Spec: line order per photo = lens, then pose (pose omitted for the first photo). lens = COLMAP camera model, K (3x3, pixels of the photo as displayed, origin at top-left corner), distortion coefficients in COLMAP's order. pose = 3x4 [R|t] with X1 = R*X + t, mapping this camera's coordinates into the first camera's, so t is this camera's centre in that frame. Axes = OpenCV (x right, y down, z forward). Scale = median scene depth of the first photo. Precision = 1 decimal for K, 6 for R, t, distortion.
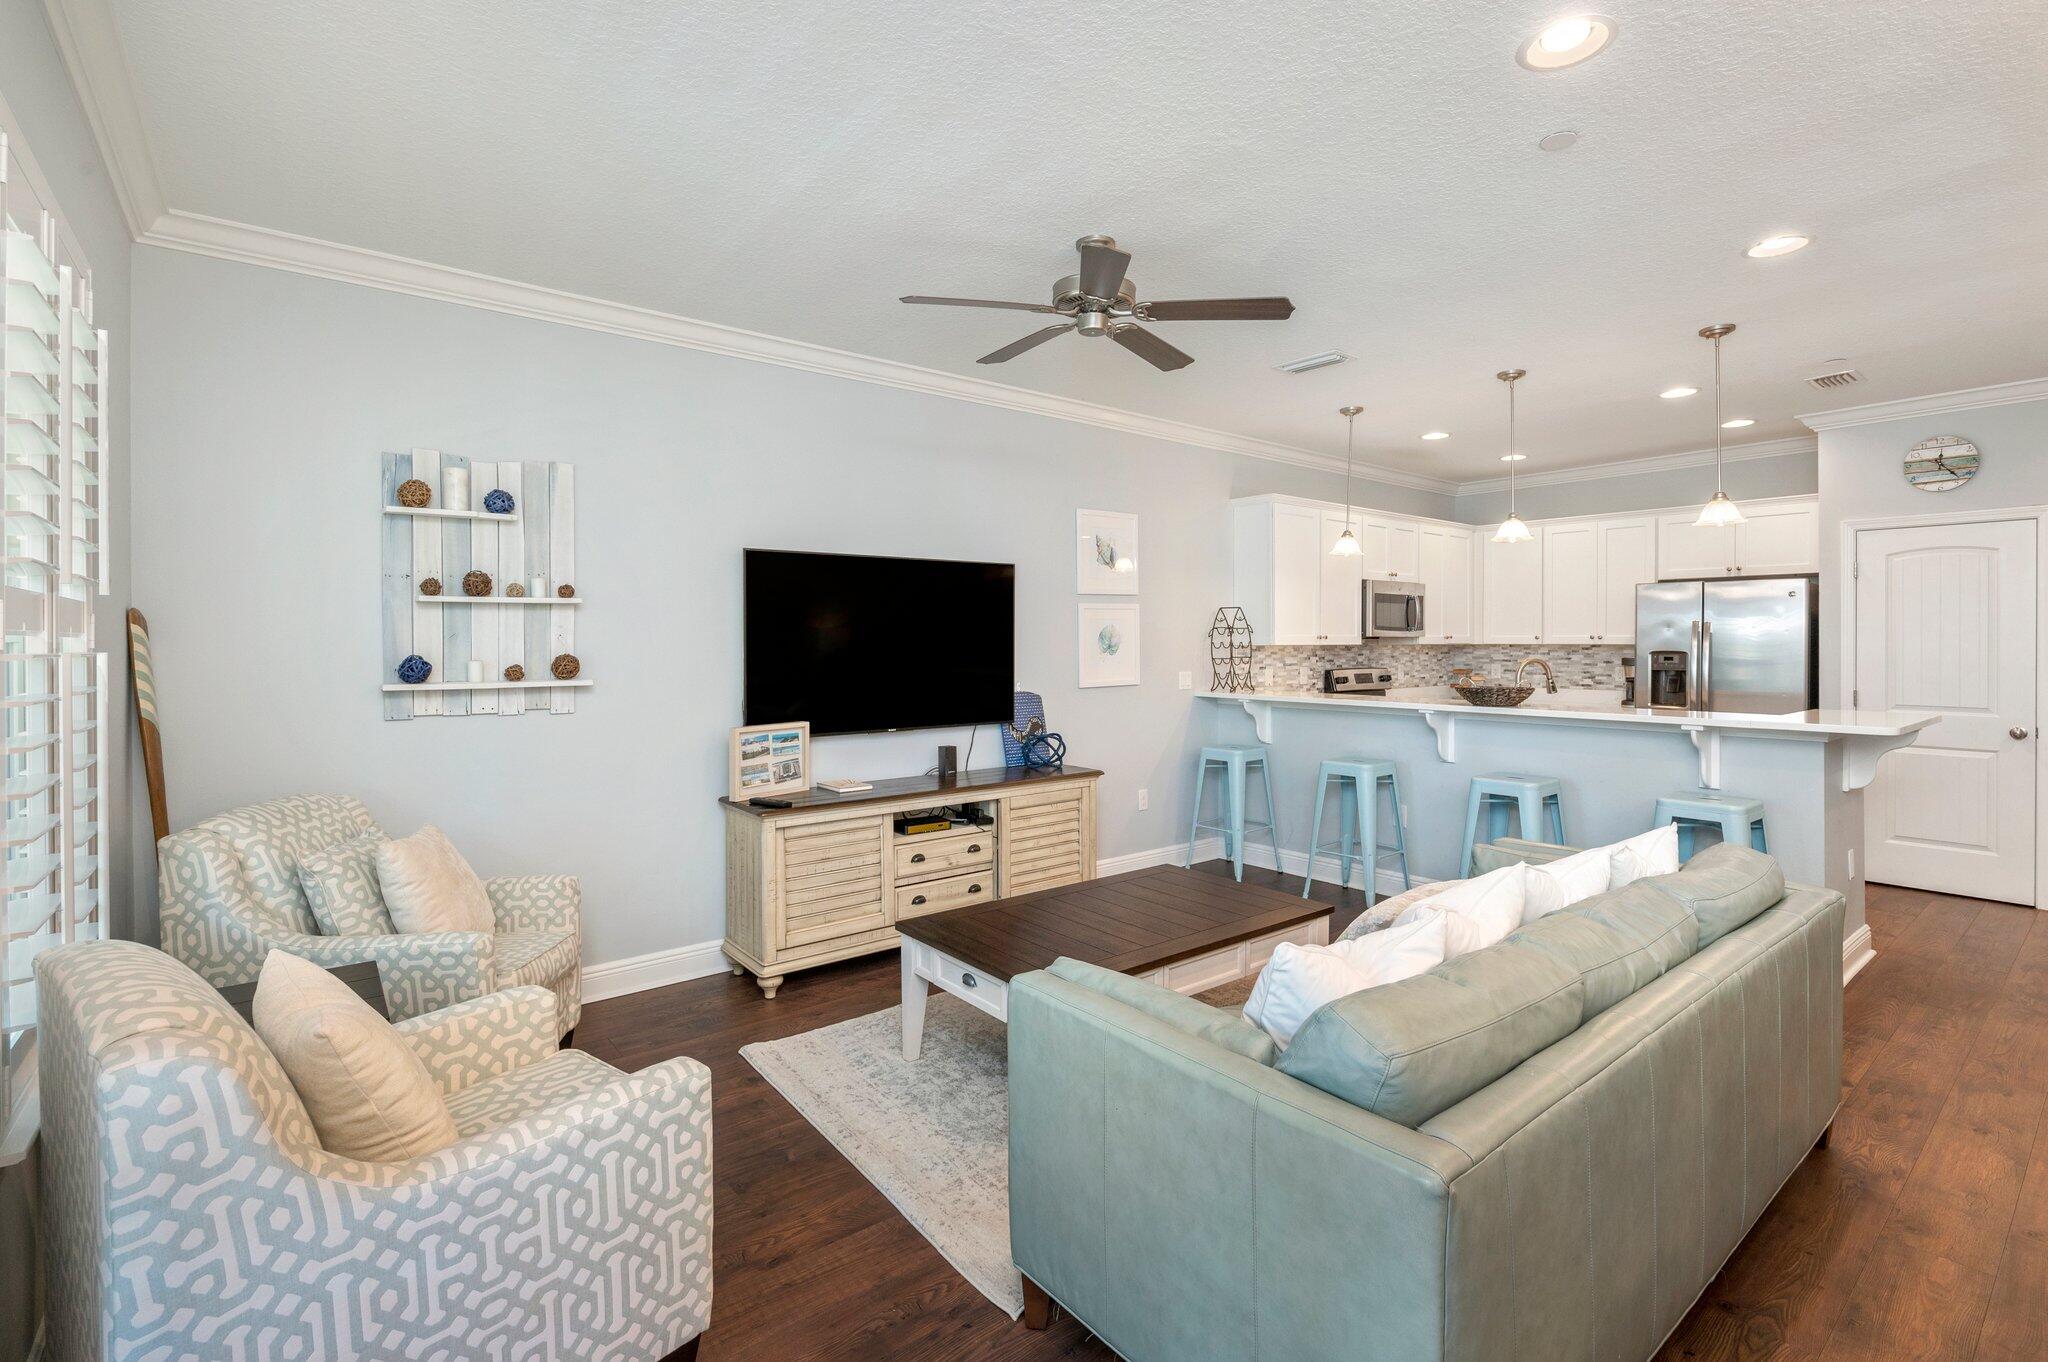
lens RADIAL K [[946.4, 0, 1010.4], [0, 946.4, 644.2], [0, 0, 1]] dist [-0.009593, 0.001190]
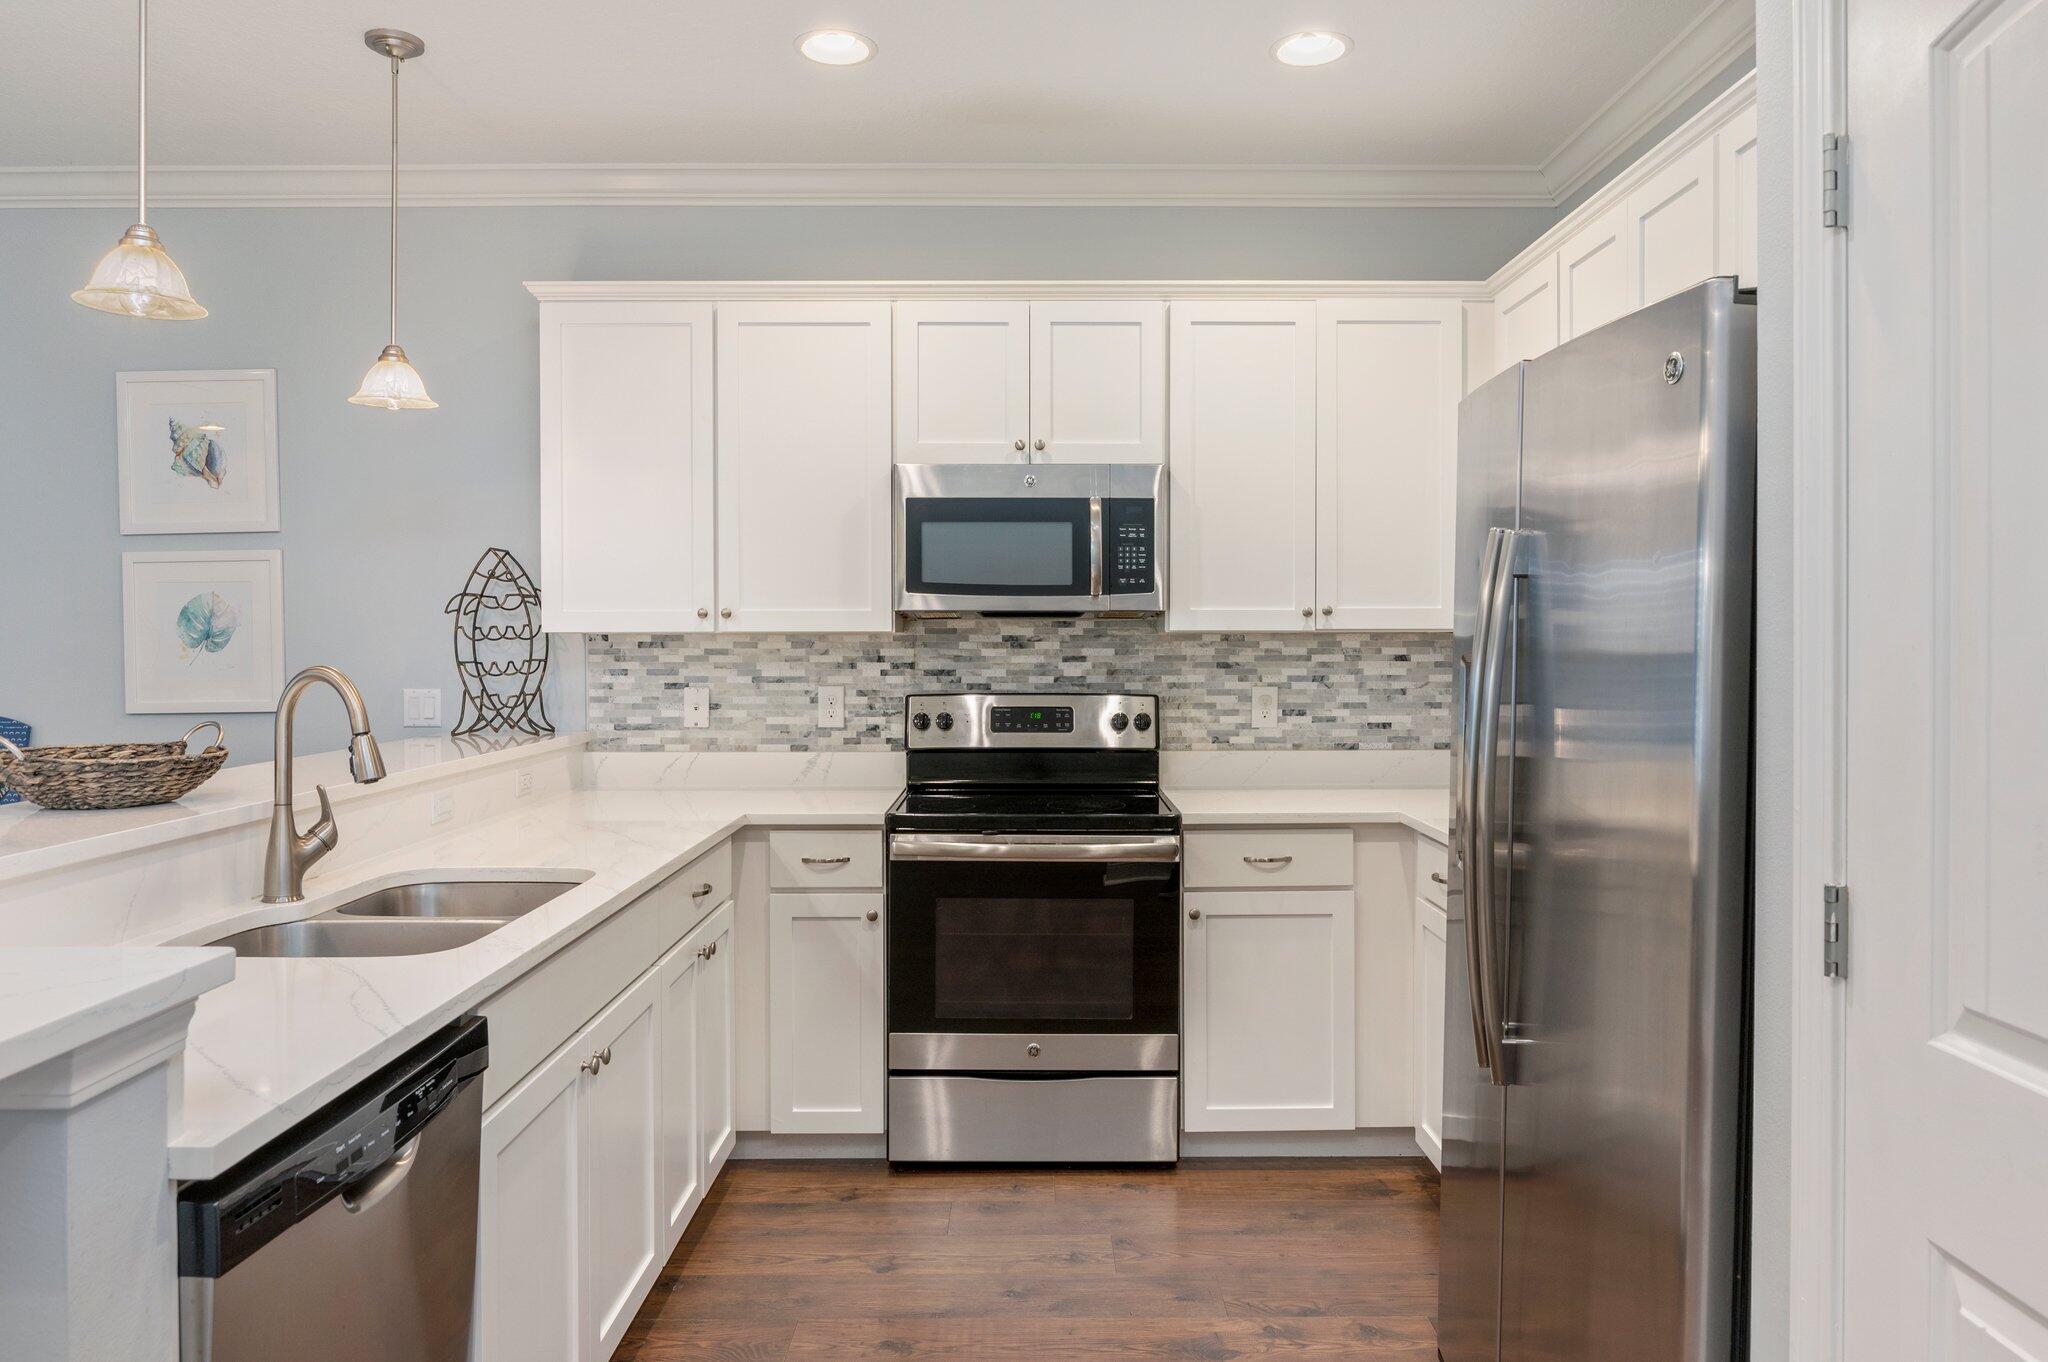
lens RADIAL K [[1308.3, 0, 1029.3], [0, 1308.3, 661.4], [0, 0, 1]] dist [-0.006740, -0.002342]
pose [[0.782276, 0.007201, -0.622890, 0.907510], [-0.002181, 0.999959, 0.008820, 0.009617], [0.622928, -0.005541, 0.782260, 0.738130]]
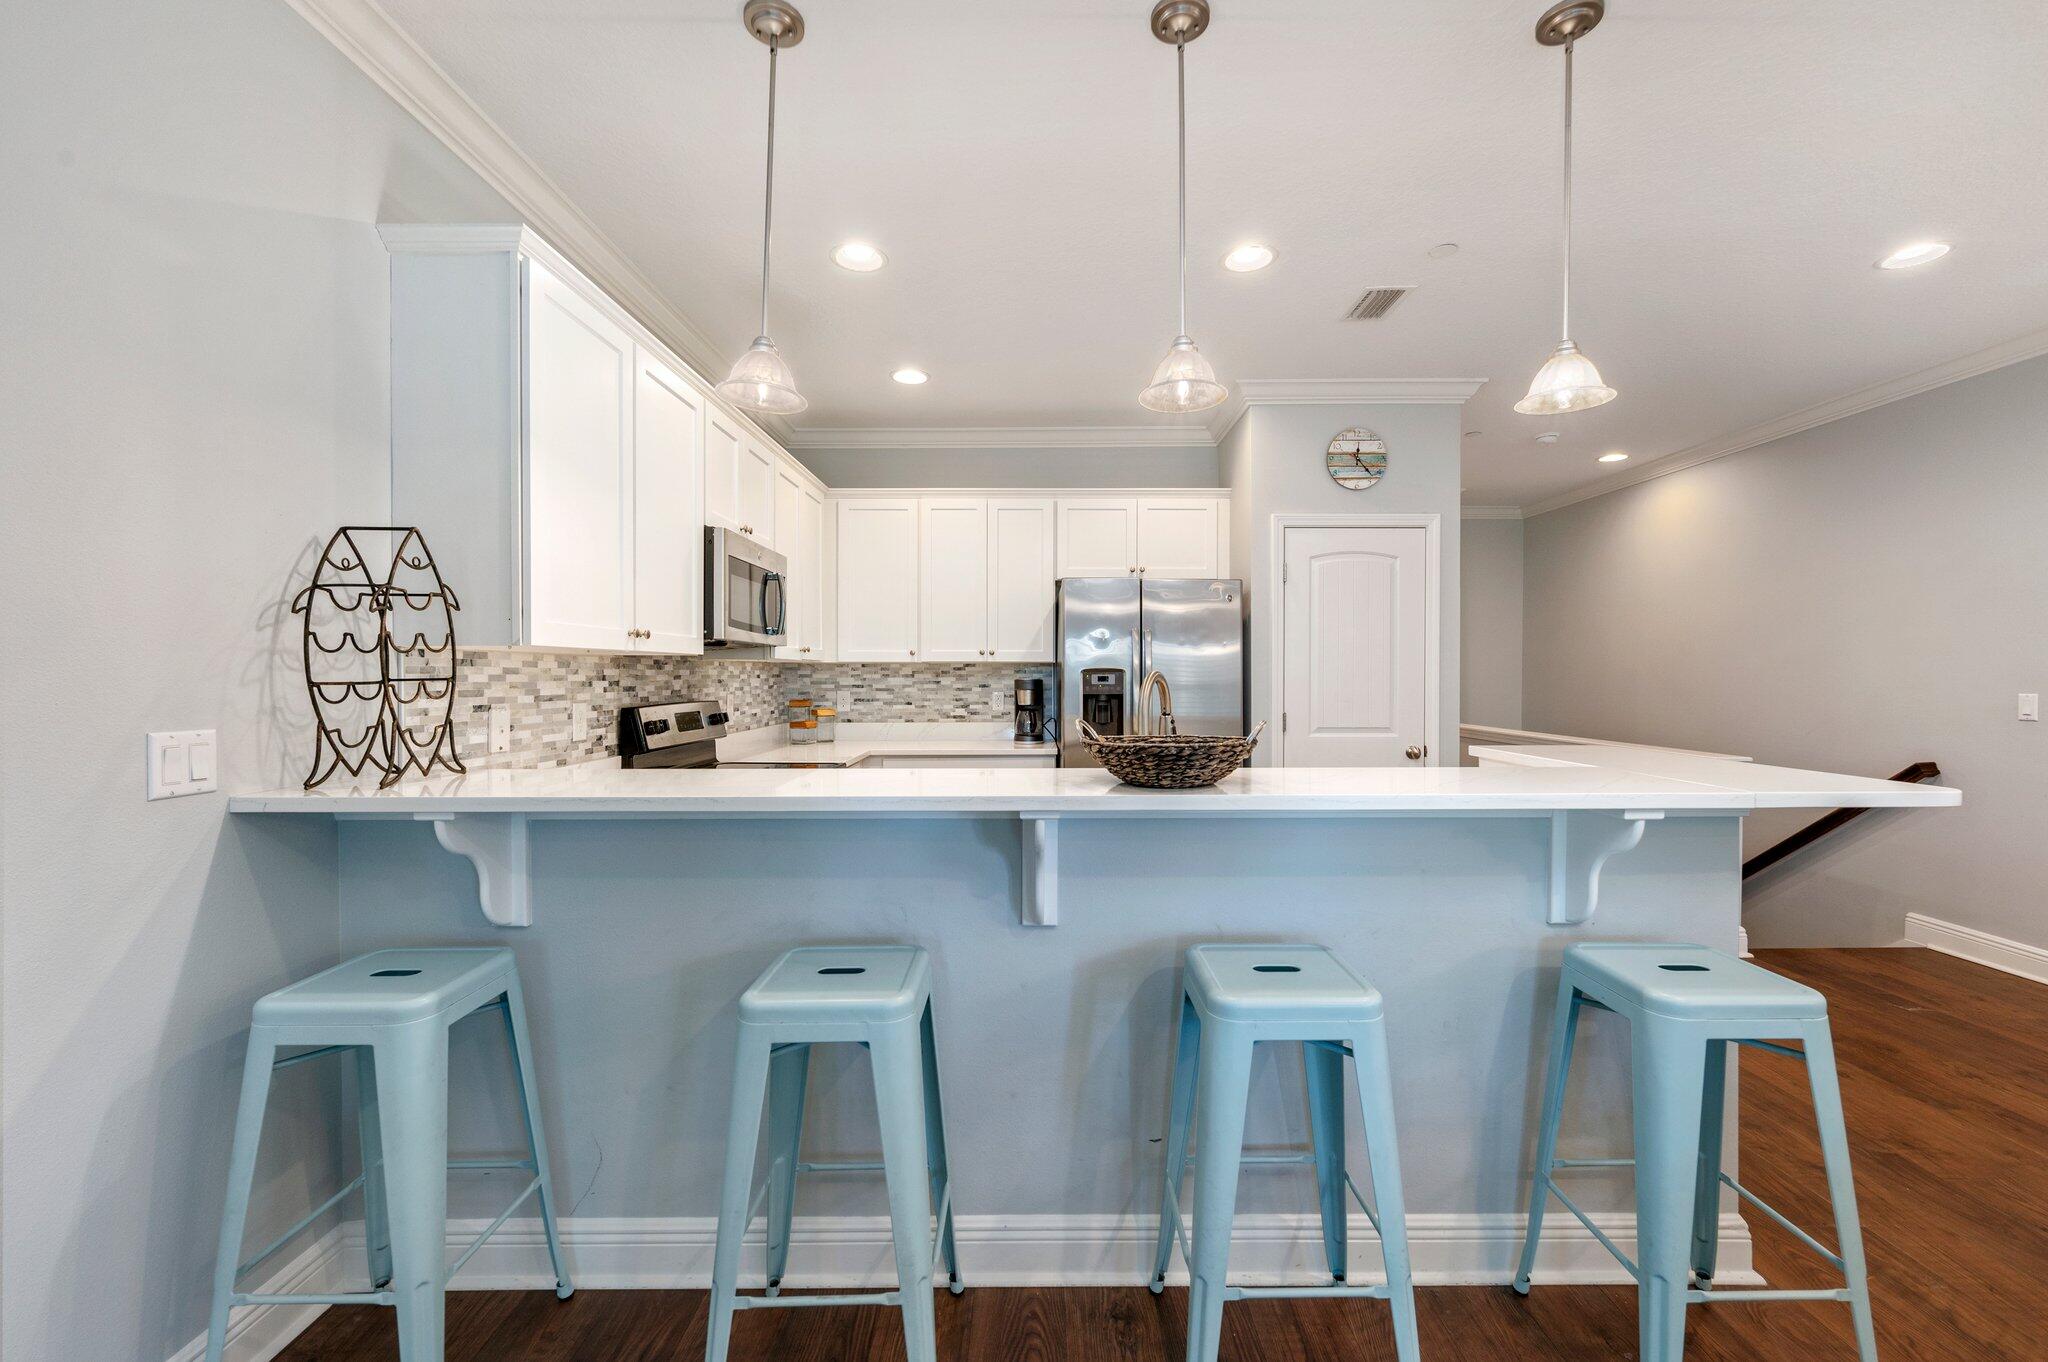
lens RADIAL K [[827.0, 0, 1030.9], [0, 827.0, 682.2], [0, 0, 1]] dist [-0.002057, -0.000069]
pose [[0.624970, -0.007160, 0.780616, 0.165066], [0.004142, 0.999974, 0.005856, 0.015617], [-0.780638, -0.000427, 0.624983, 0.710971]]
